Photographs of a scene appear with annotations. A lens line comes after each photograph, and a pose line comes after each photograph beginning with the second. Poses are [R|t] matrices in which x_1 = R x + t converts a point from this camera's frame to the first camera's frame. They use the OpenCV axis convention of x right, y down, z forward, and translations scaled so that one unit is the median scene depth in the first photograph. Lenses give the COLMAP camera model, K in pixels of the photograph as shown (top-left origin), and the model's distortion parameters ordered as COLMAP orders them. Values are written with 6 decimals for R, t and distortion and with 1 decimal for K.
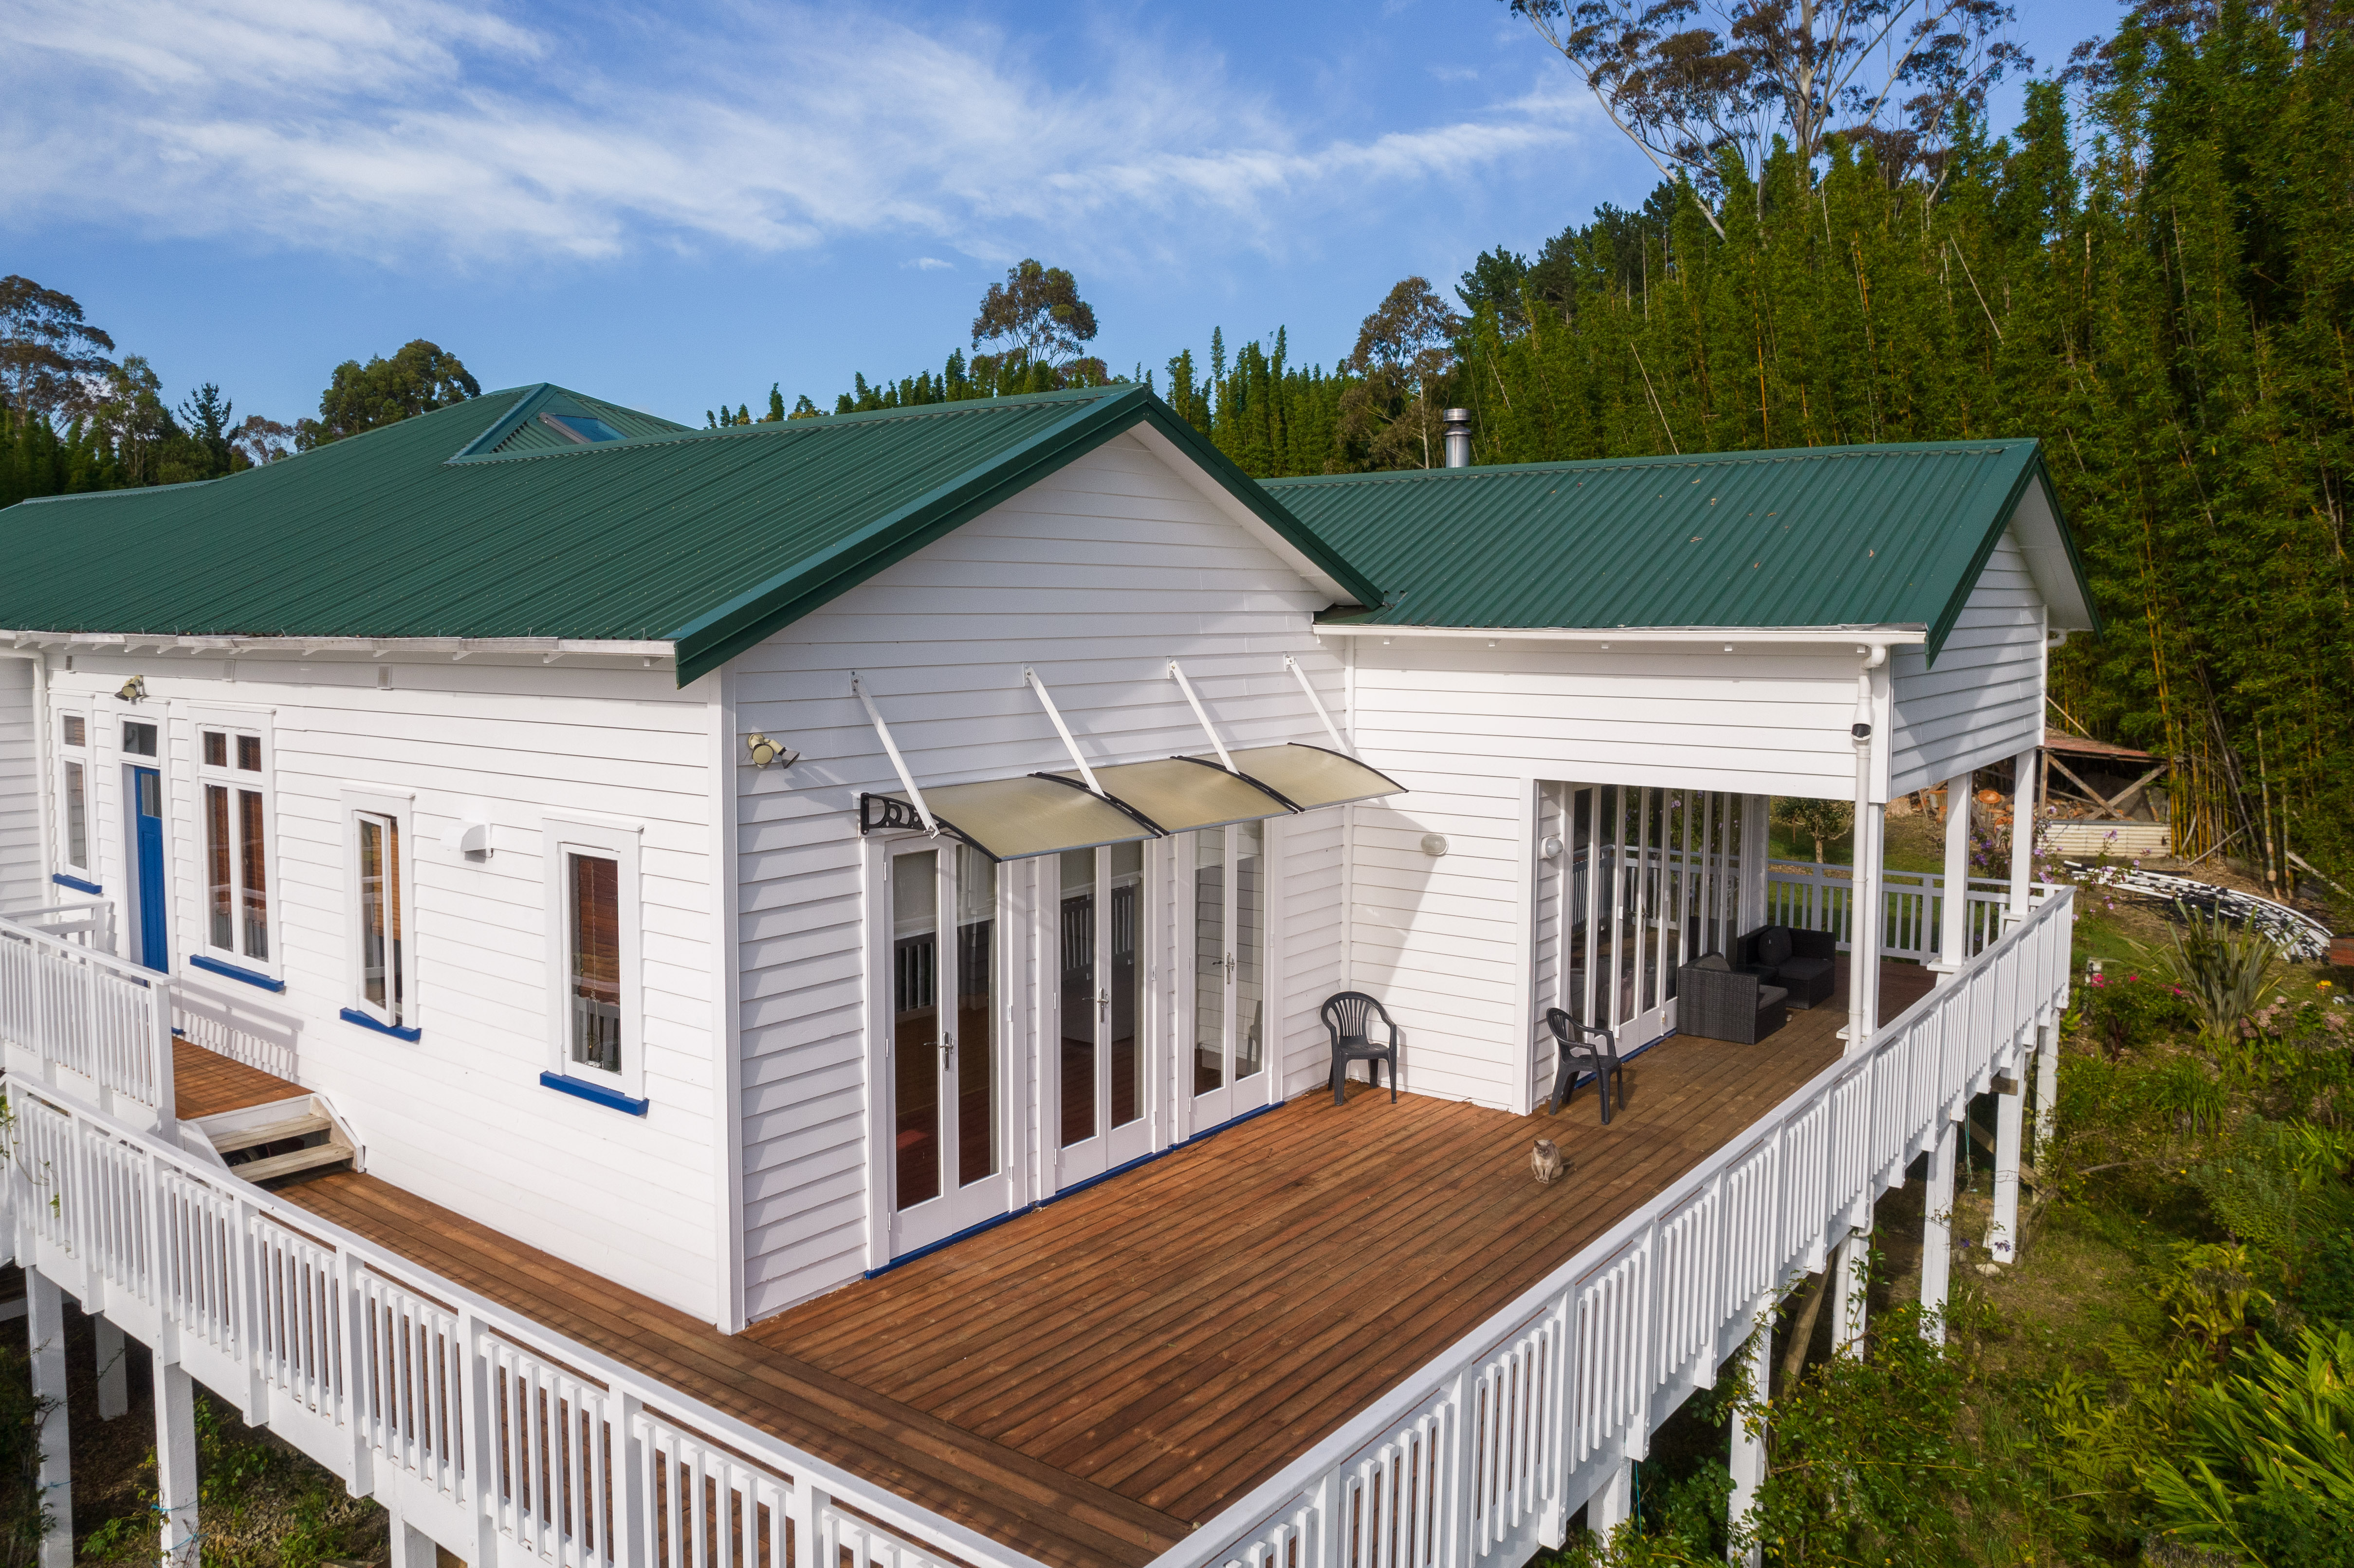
lens RADIAL K [[1699.2, 0, 960.6], [0, 1699.2, 733.7], [0, 0, 1]] dist [-0.112017, 0.089852]
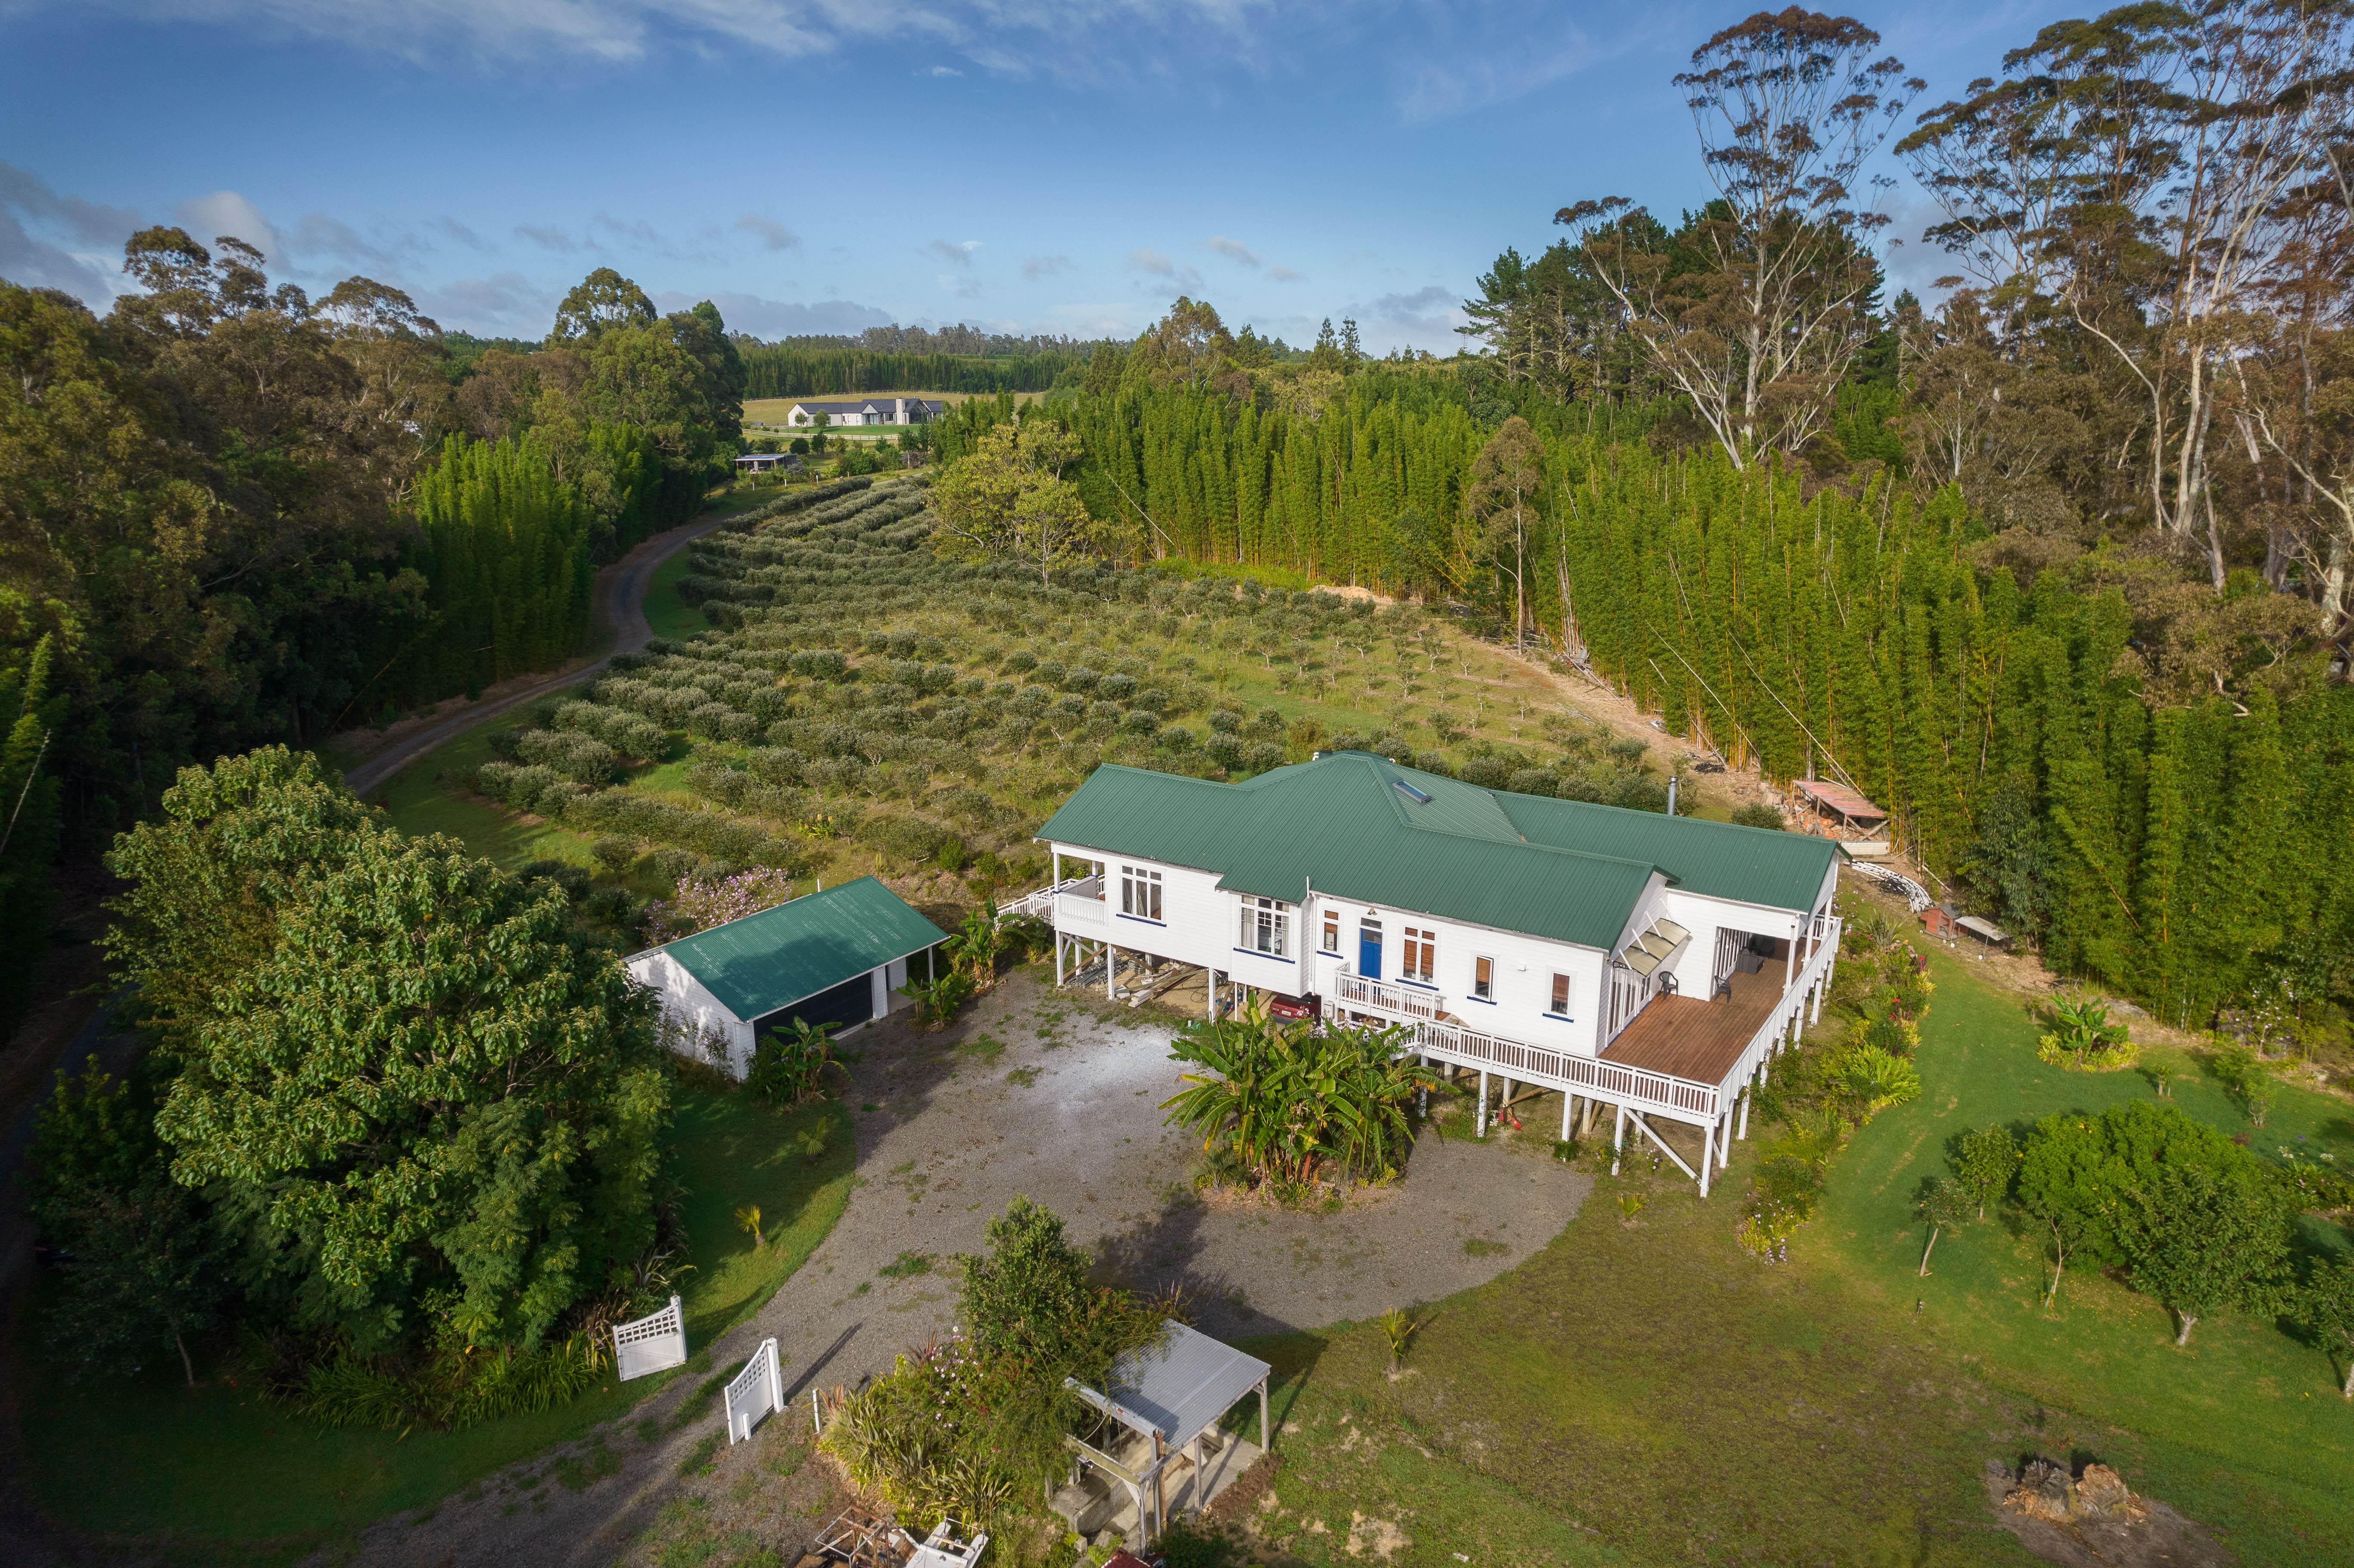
lens RADIAL K [[1548.6, 0, 1177.0], [0, 1548.6, 784.0], [0, 0, 1]] dist [-0.036001, 0.041172]
pose [[0.988332, -0.032247, 0.148861, -1.481913], [0.003581, 0.981981, 0.188943, -1.003934], [-0.152272, -0.186206, 0.970639, -2.365469]]
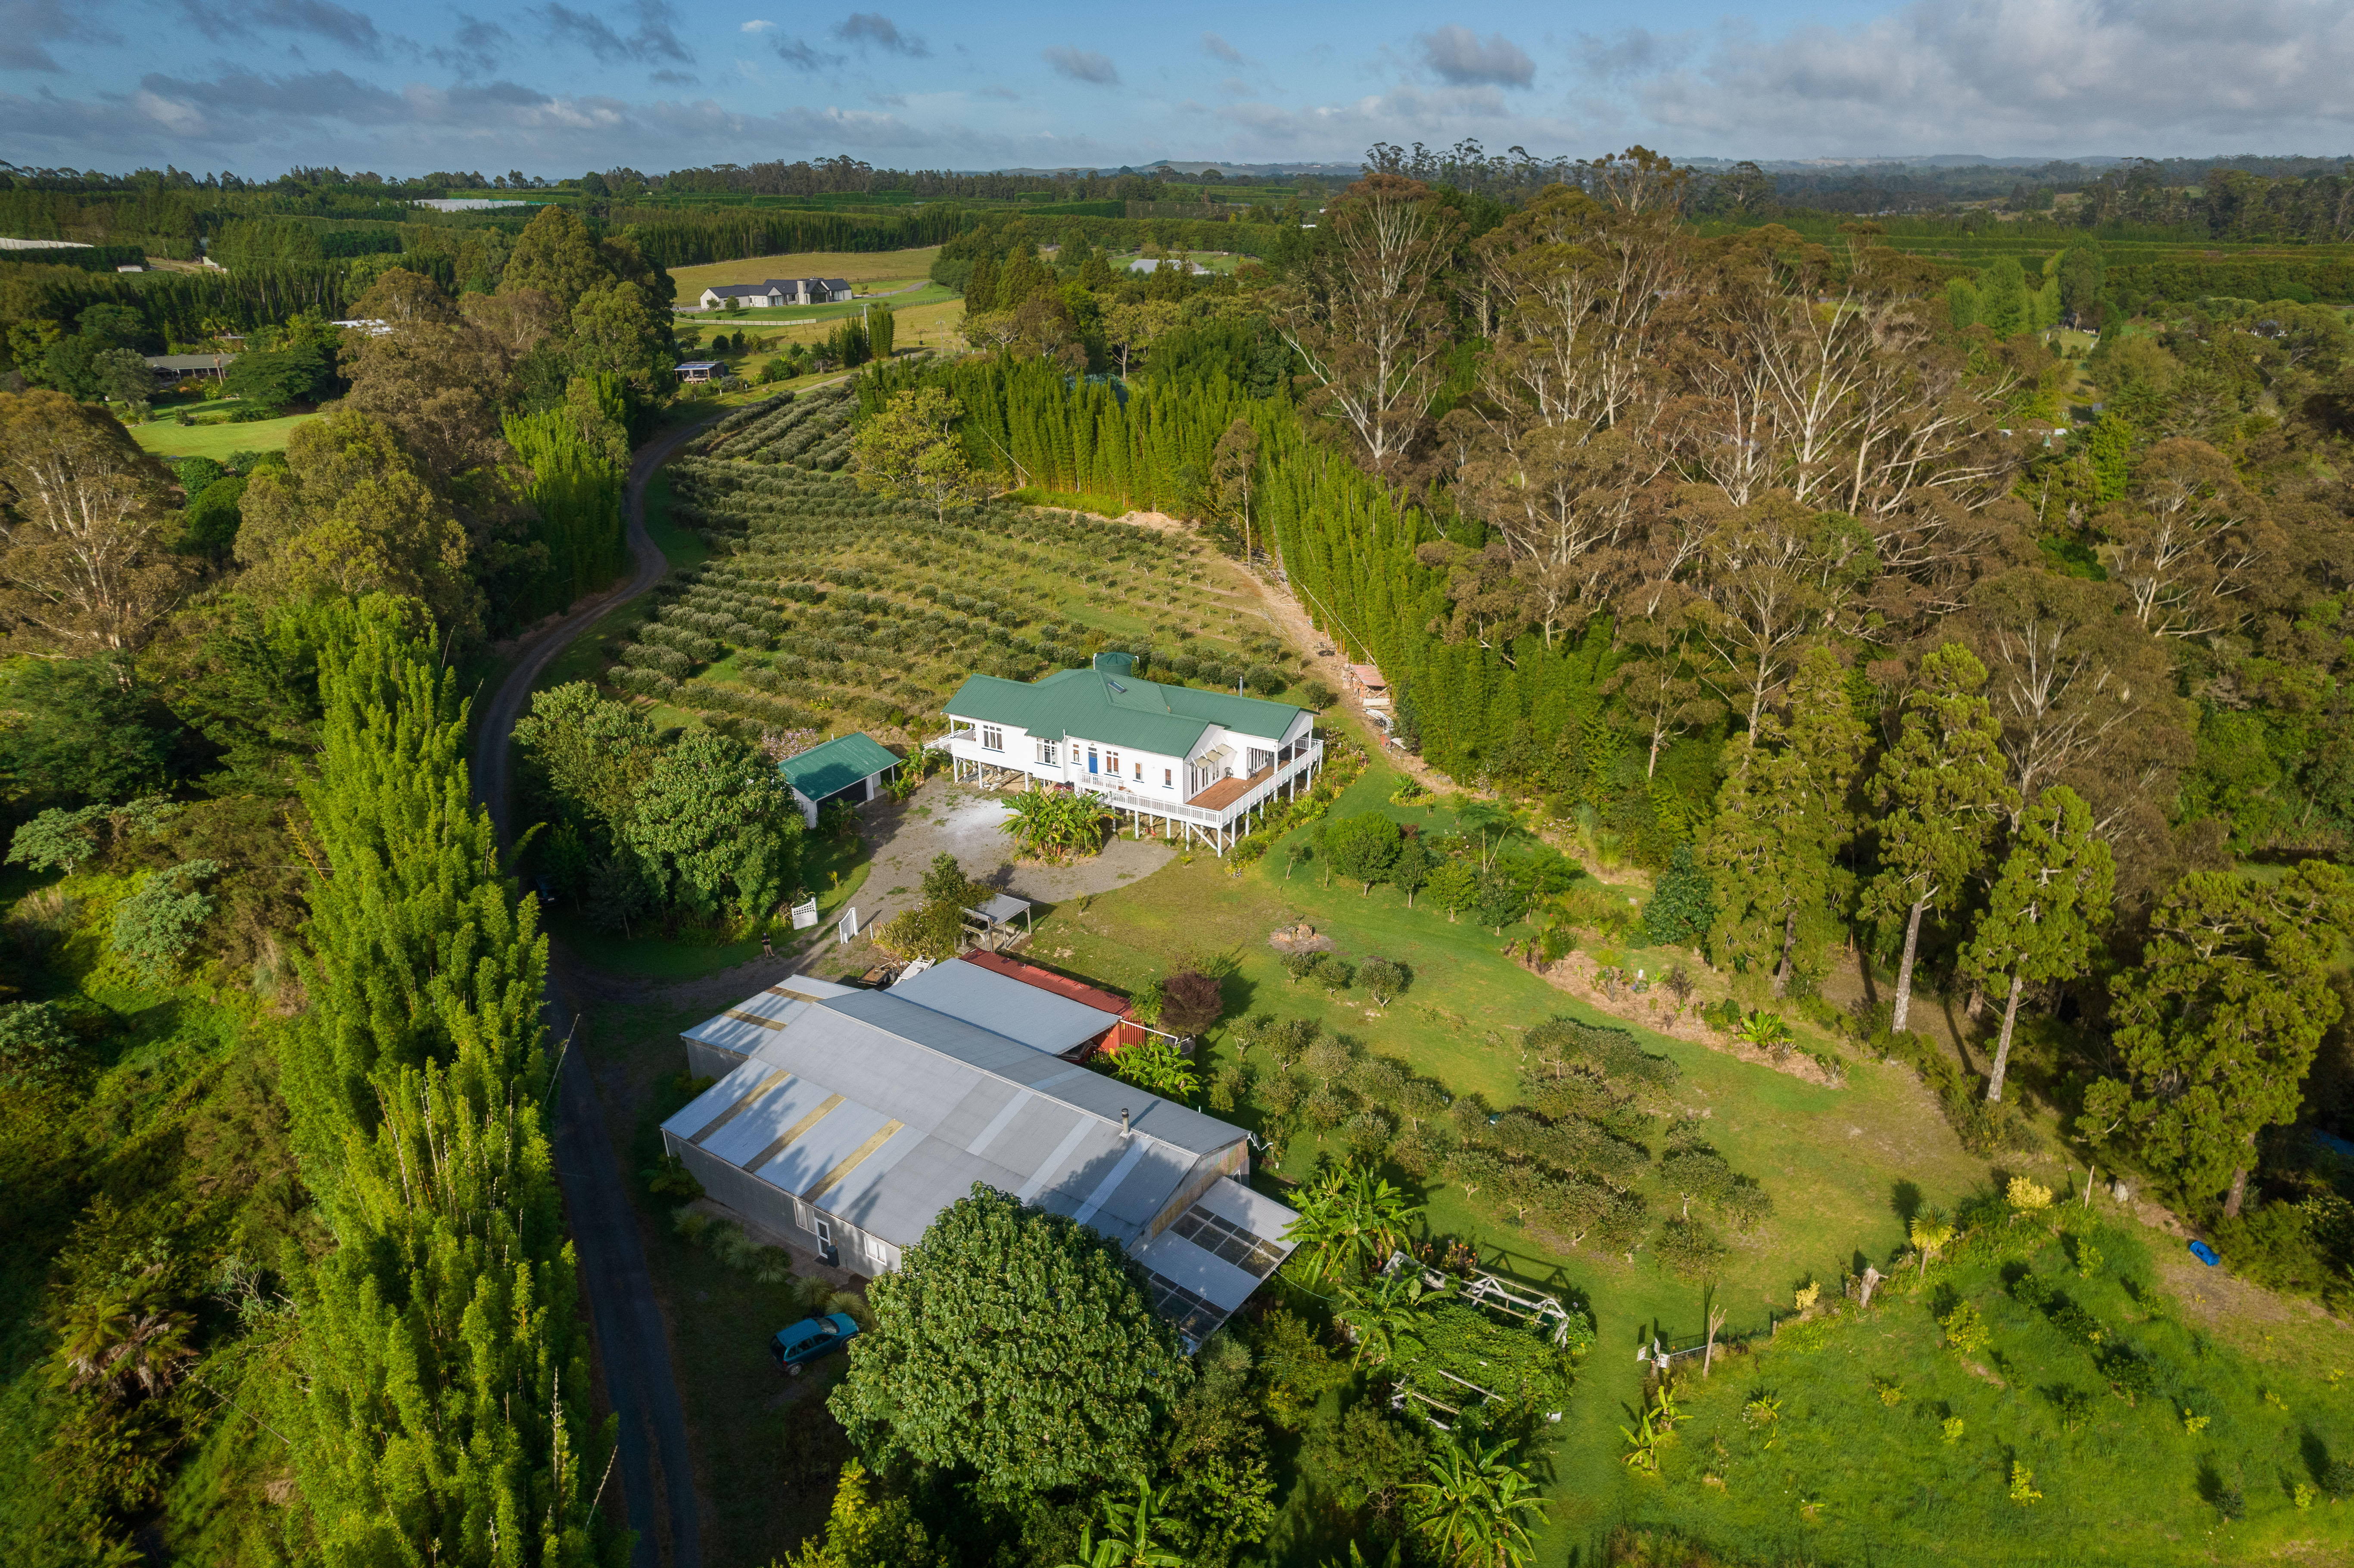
lens RADIAL K [[1548.6, 0, 1177.0], [0, 1548.6, 784.0], [0, 0, 1]] dist [-0.036001, 0.041172]
pose [[0.976188, -0.078559, 0.202203, -1.740726], [0.013664, 0.952539, 0.304111, -2.314099], [-0.216497, -0.294107, 0.930930, -6.777049]]
